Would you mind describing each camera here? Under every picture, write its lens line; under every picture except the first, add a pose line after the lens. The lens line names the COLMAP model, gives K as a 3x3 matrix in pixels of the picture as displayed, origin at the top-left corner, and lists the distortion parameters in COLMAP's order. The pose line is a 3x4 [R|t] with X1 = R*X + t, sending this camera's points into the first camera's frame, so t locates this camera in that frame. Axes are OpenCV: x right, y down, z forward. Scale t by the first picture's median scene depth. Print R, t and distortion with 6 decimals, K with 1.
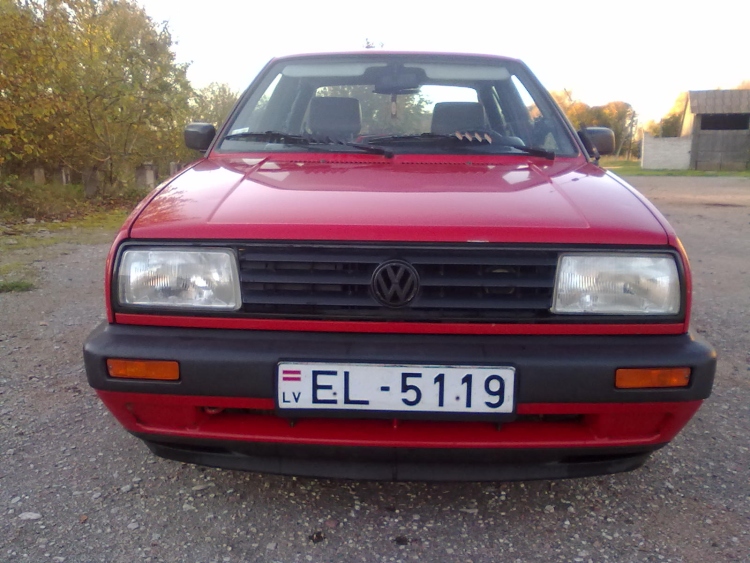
lens RADIAL K [[726.9, 0, 370.1], [0, 726.9, 289.0], [0, 0, 1]] dist [0.028718, 0.000000]
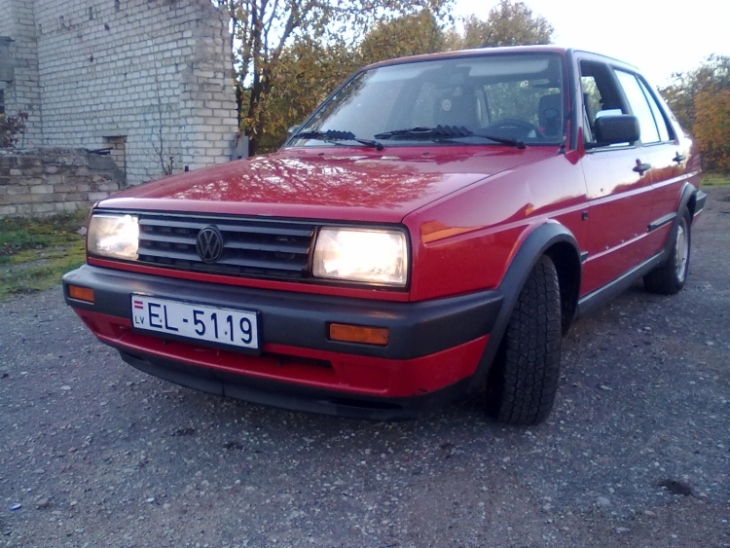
lens RADIAL K [[707.5, 0, 360.2], [0, 707.5, 271.1], [0, 0, 1]] dist [0.028718, 0.000000]
pose [[0.860779, 0.064498, -0.504875, 0.953945], [-0.072422, 0.997366, 0.003941, 0.016498], [0.503800, 0.033172, 0.863183, 0.021670]]
